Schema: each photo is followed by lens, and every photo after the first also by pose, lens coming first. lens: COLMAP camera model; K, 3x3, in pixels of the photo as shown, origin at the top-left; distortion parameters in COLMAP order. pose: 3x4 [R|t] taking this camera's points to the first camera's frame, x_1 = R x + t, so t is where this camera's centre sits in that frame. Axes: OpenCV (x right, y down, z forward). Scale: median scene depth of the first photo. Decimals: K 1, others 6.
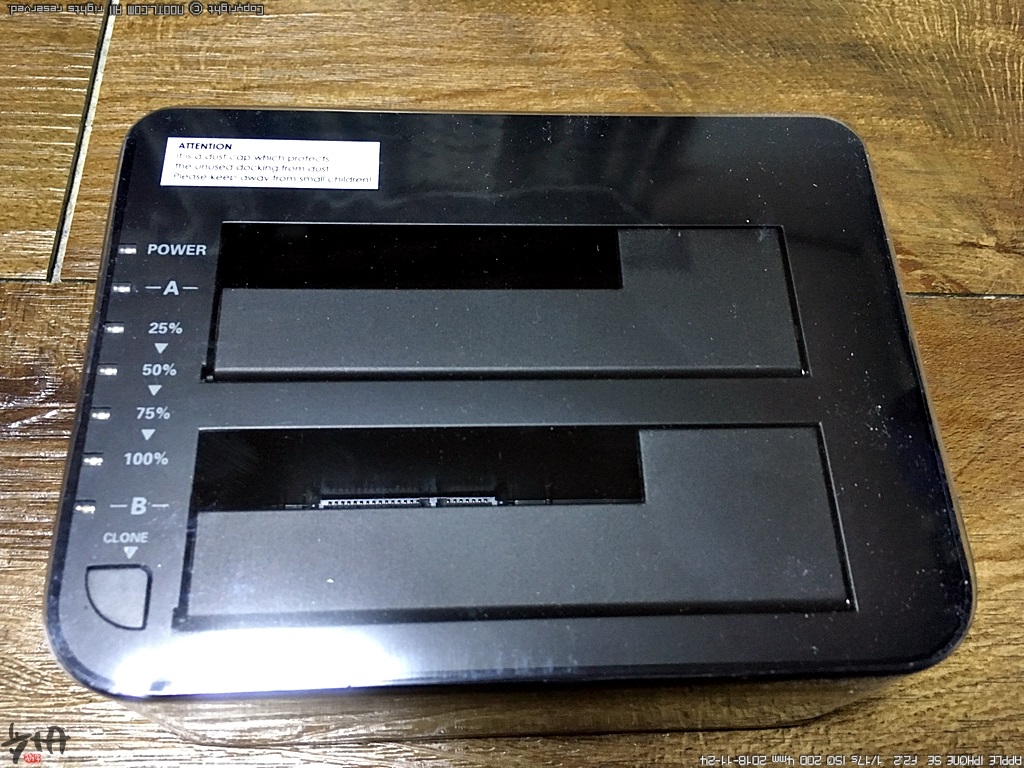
lens RADIAL K [[890.4, 0, 513.5], [0, 890.4, 384.4], [0, 0, 1]] dist [0.037672, -0.071280]
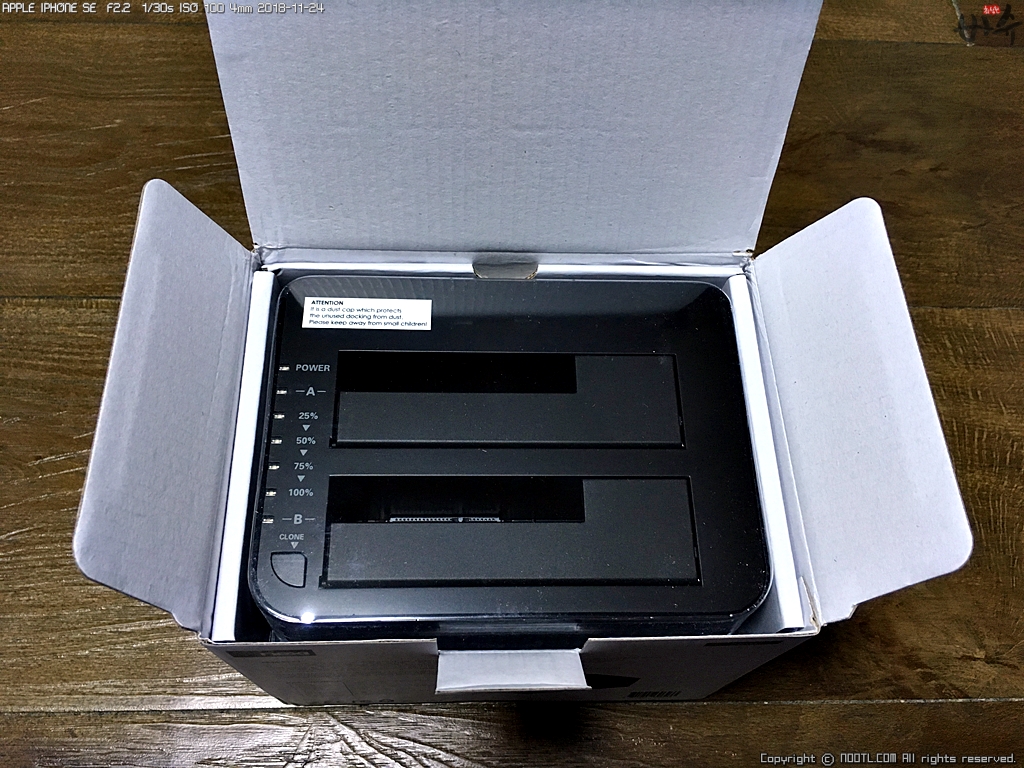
lens RADIAL K [[890.4, 0, 510.7], [0, 890.4, 381.8], [0, 0, 1]] dist [0.037672, -0.071280]
pose [[0.999784, 0.012484, -0.016620, 0.027821], [-0.012916, 0.999574, -0.026162, -0.088618], [0.016286, 0.026371, 0.999520, -0.712932]]
